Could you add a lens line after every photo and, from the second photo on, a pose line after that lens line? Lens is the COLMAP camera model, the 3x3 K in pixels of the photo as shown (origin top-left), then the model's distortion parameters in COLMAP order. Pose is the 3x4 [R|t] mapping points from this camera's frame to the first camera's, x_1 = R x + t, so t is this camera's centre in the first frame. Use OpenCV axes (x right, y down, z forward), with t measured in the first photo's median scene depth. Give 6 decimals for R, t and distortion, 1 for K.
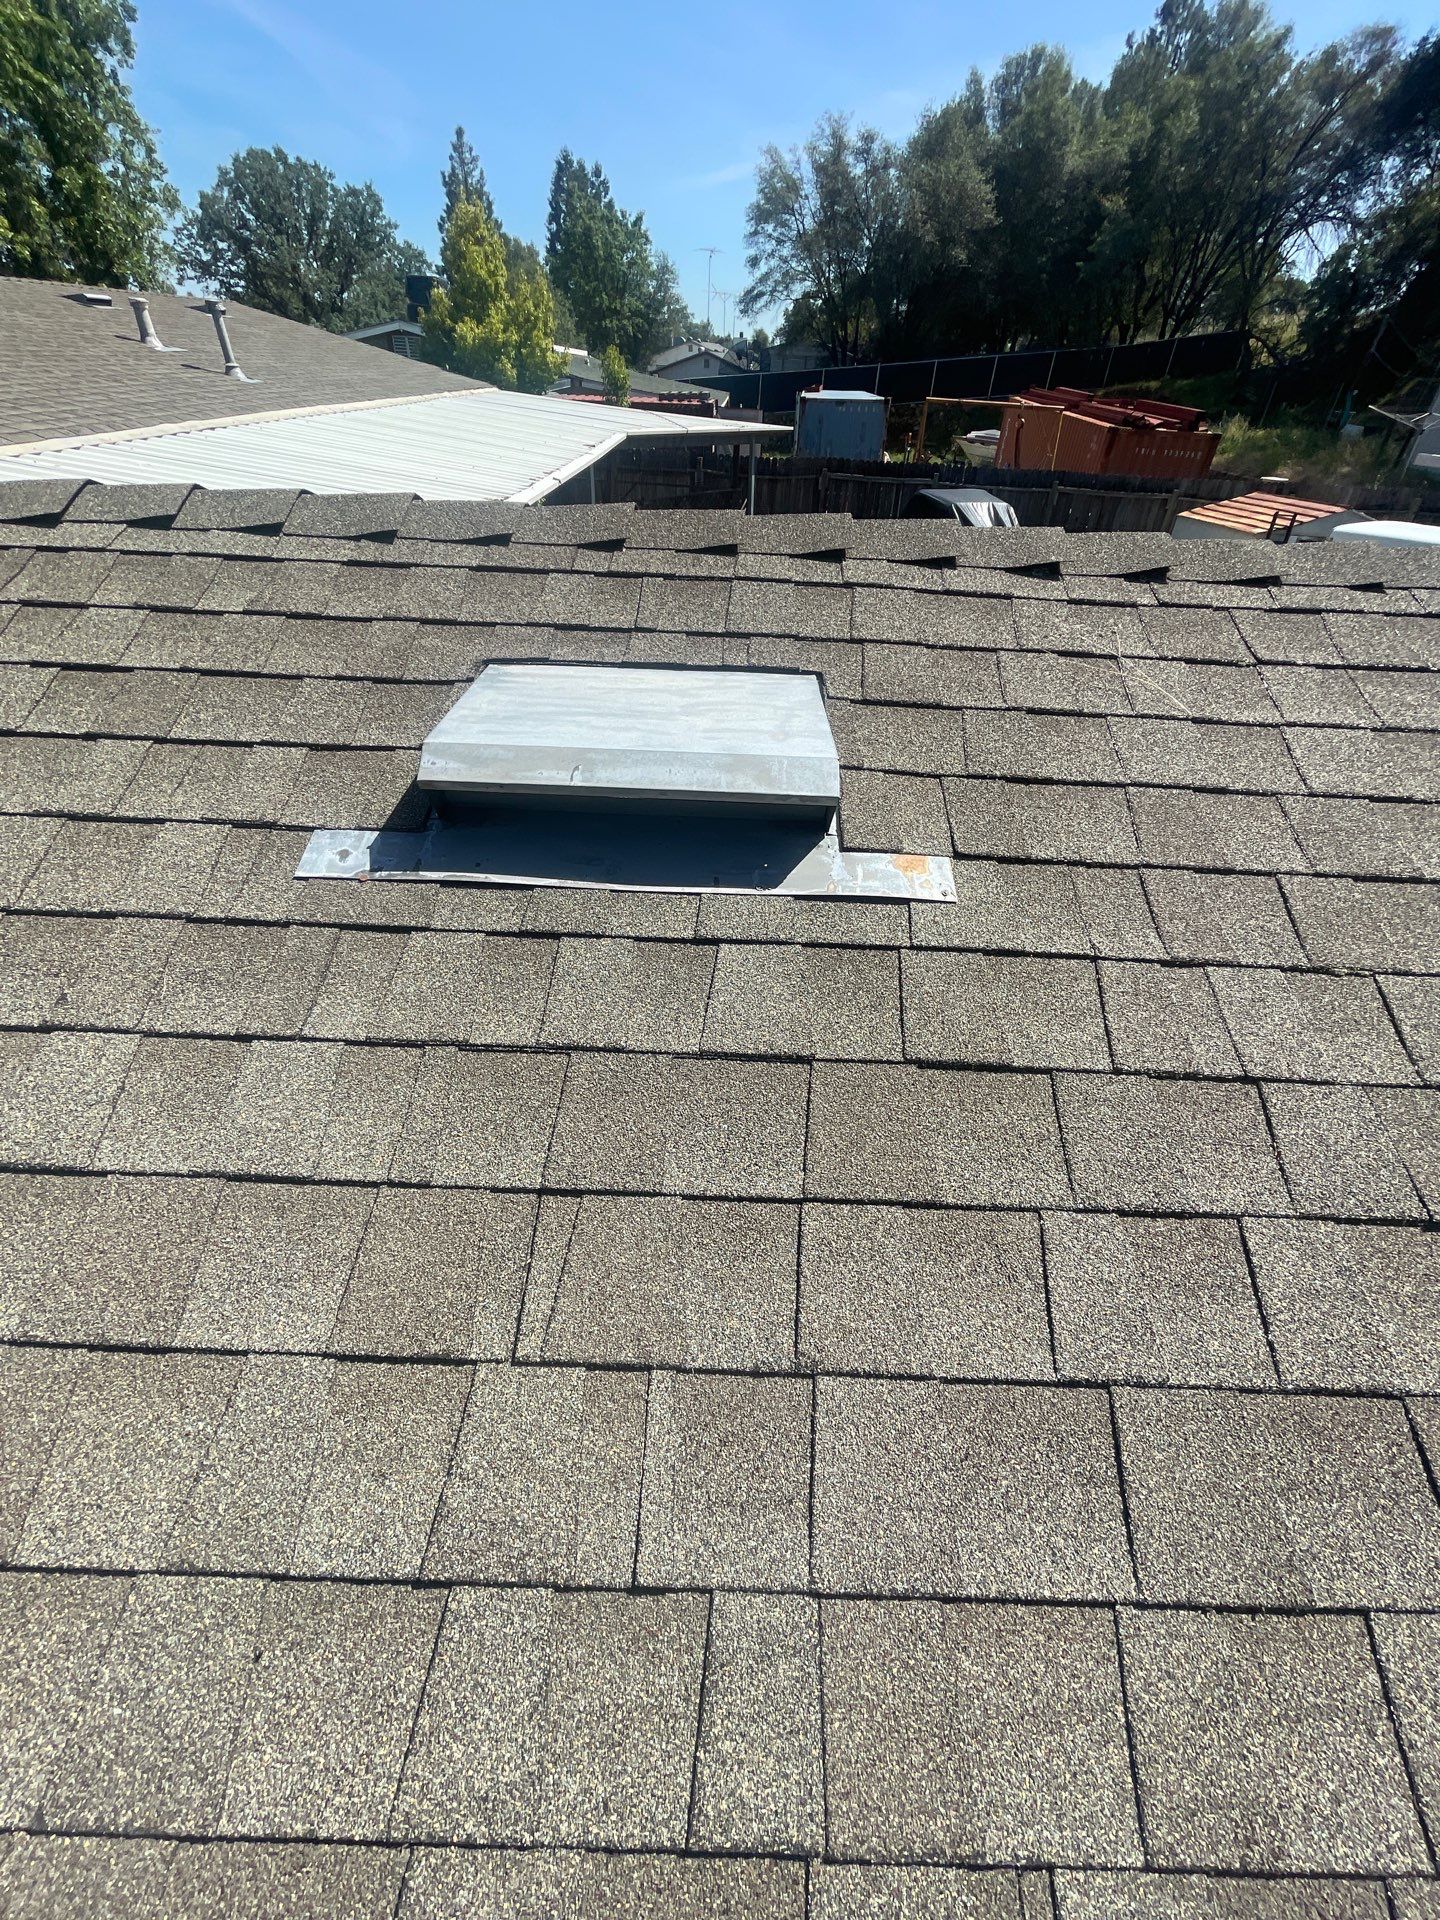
lens RADIAL K [[783.1, 0, 724.7], [0, 783.1, 948.6], [0, 0, 1]] dist [0.000724, 0.000042]
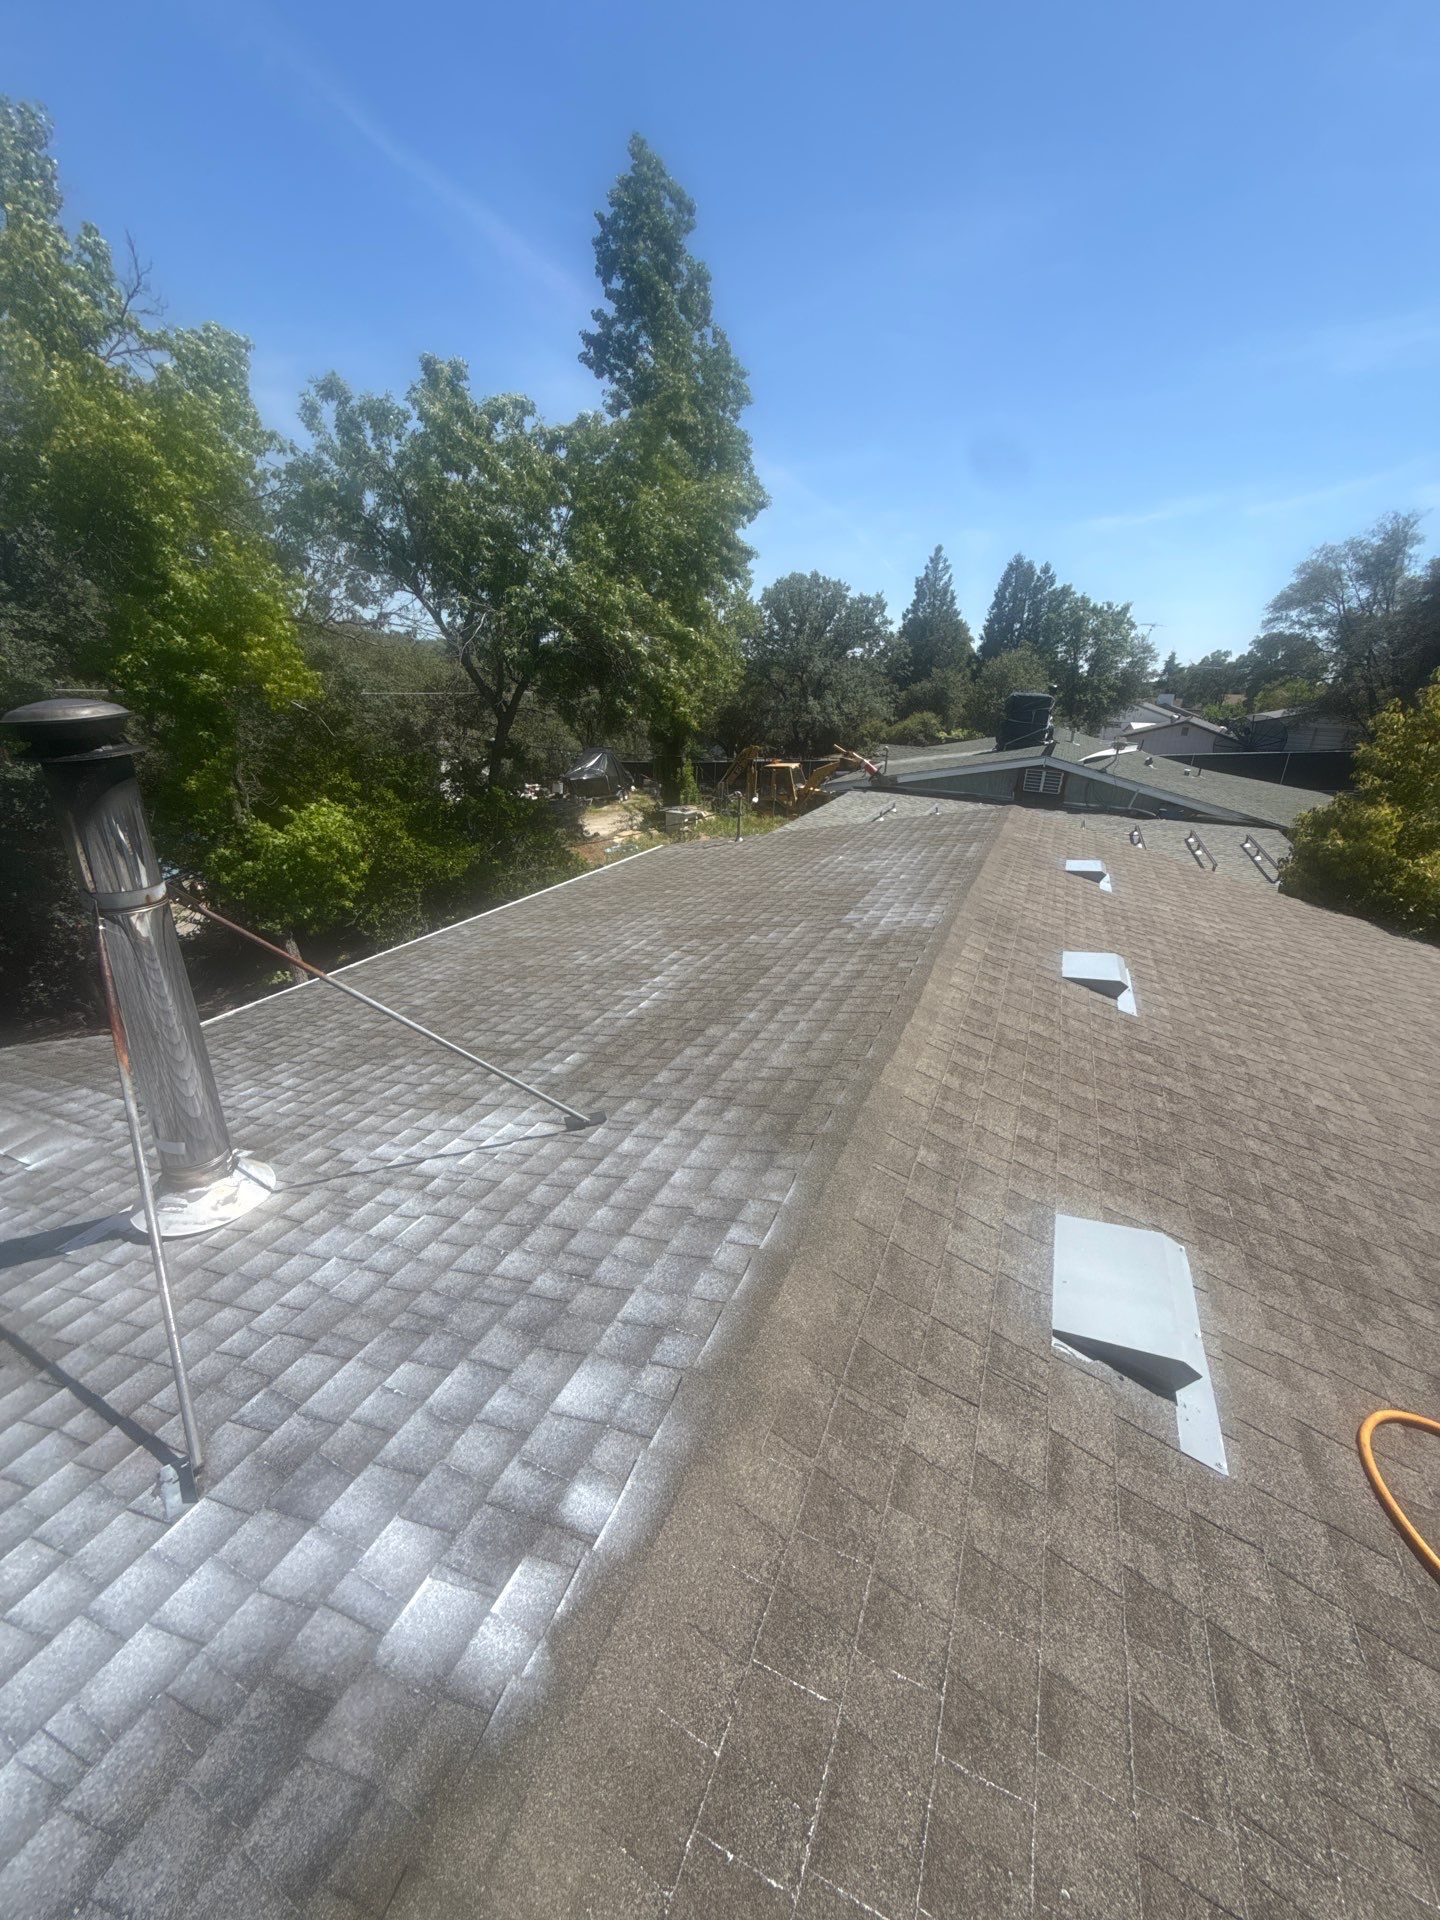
lens RADIAL K [[787.7, 0, 719.6], [0, 787.7, 980.9], [0, 0, 1]] dist [-0.031972, 0.015915]
pose [[0.920209, 0.131595, -0.368643, -0.180525], [-0.233215, 0.940703, -0.246350, -0.138044], [0.314365, 0.312666, 0.896334, 0.113986]]
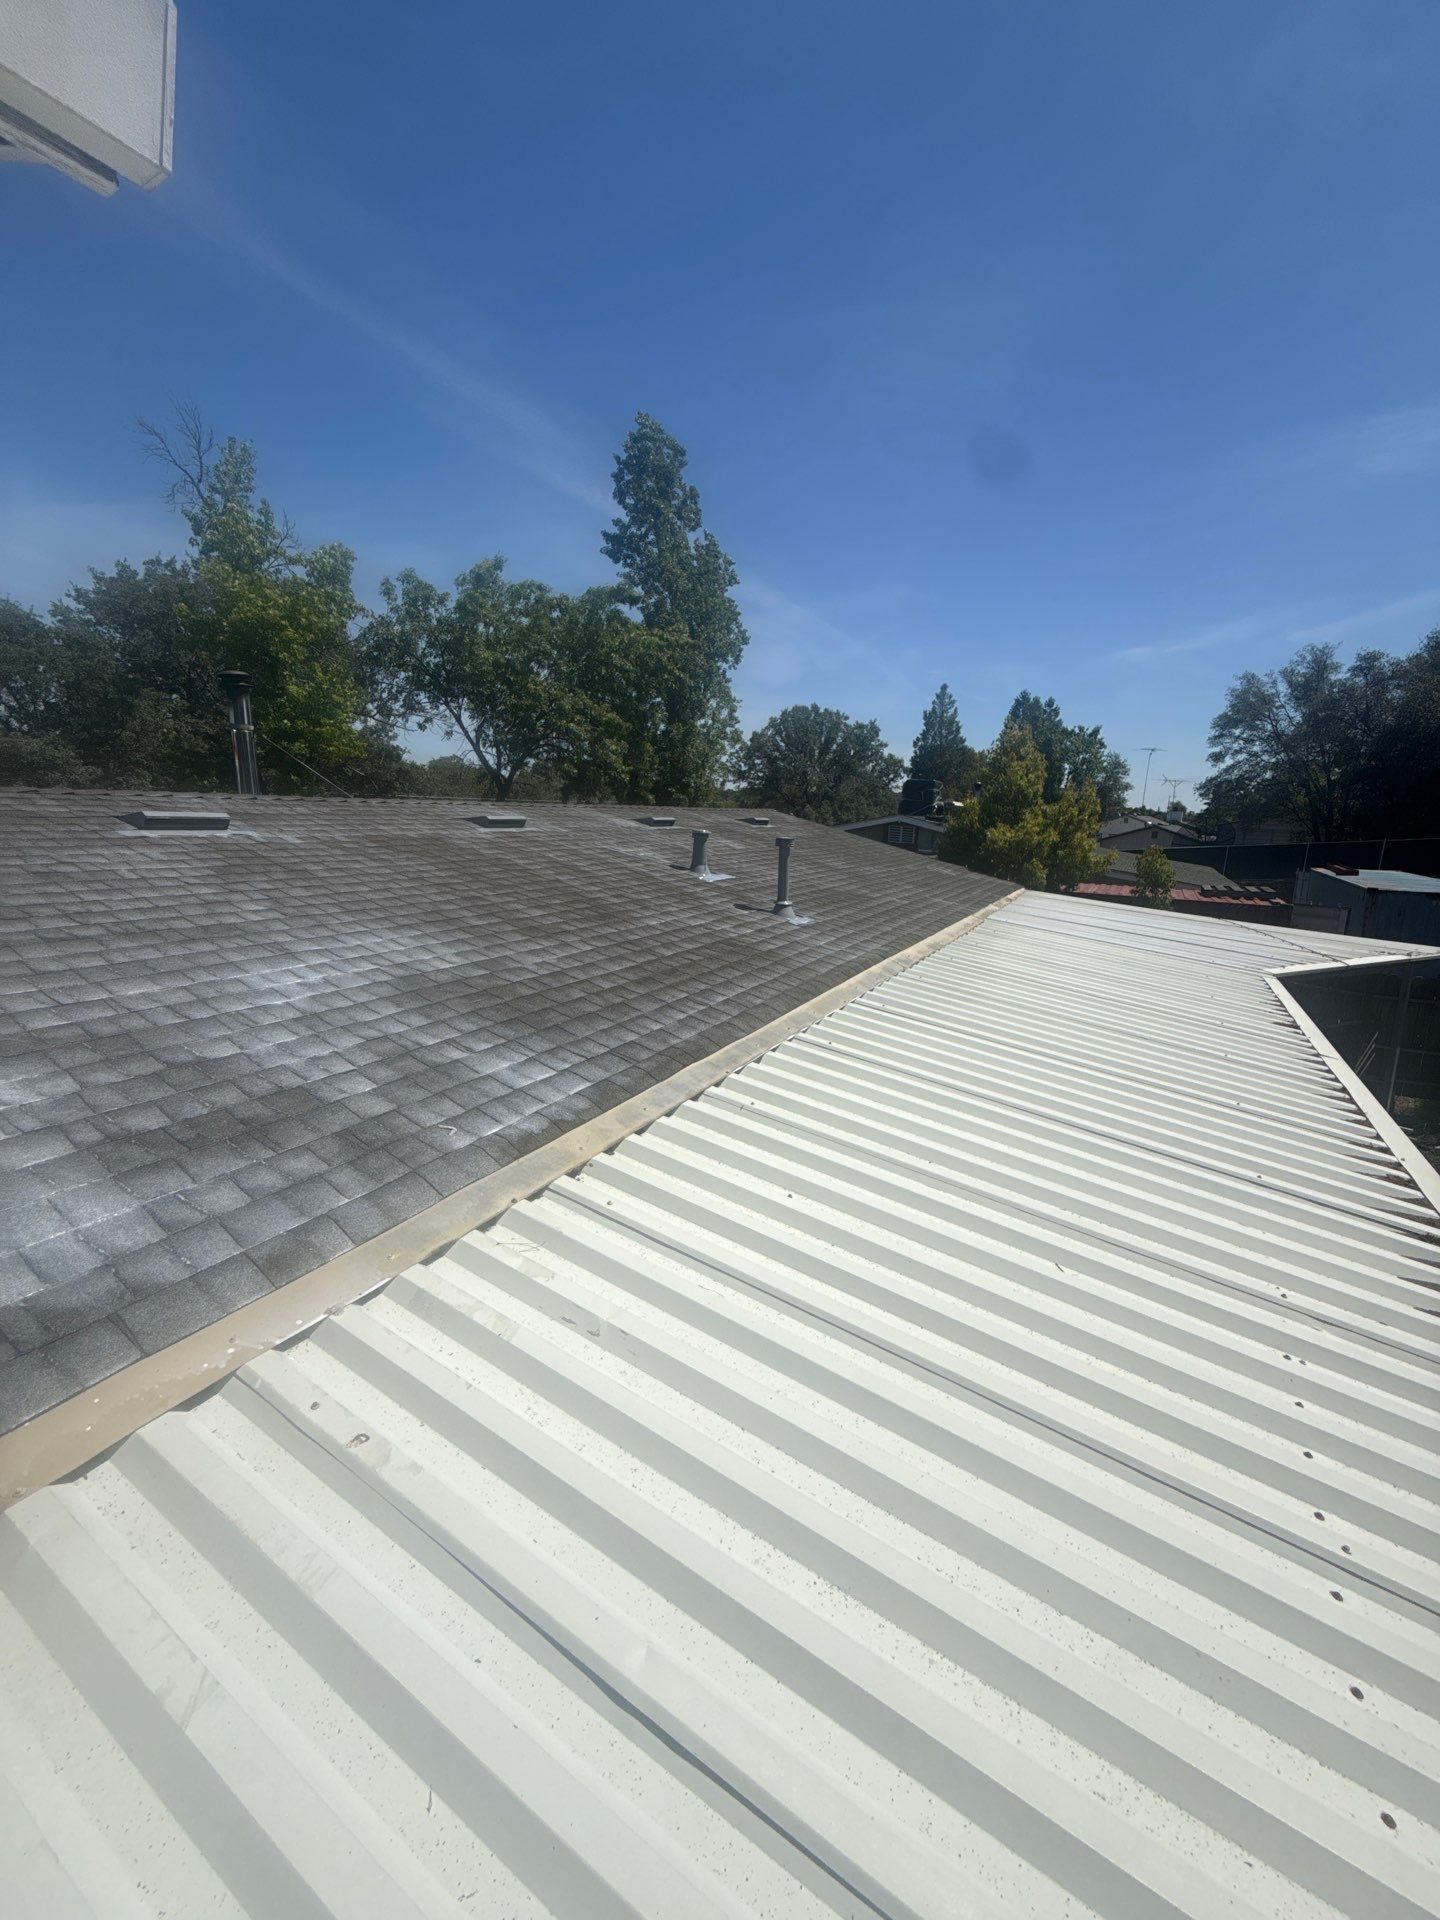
lens RADIAL K [[767.4, 0, 722.9], [0, 767.4, 960.5], [0, 0, 1]] dist [0.004849, -0.000430]
pose [[0.885935, 0.087035, -0.455569, -0.058983], [-0.282994, 0.879646, -0.382279, -0.068929], [0.367468, 0.467598, 0.803940, 0.070551]]
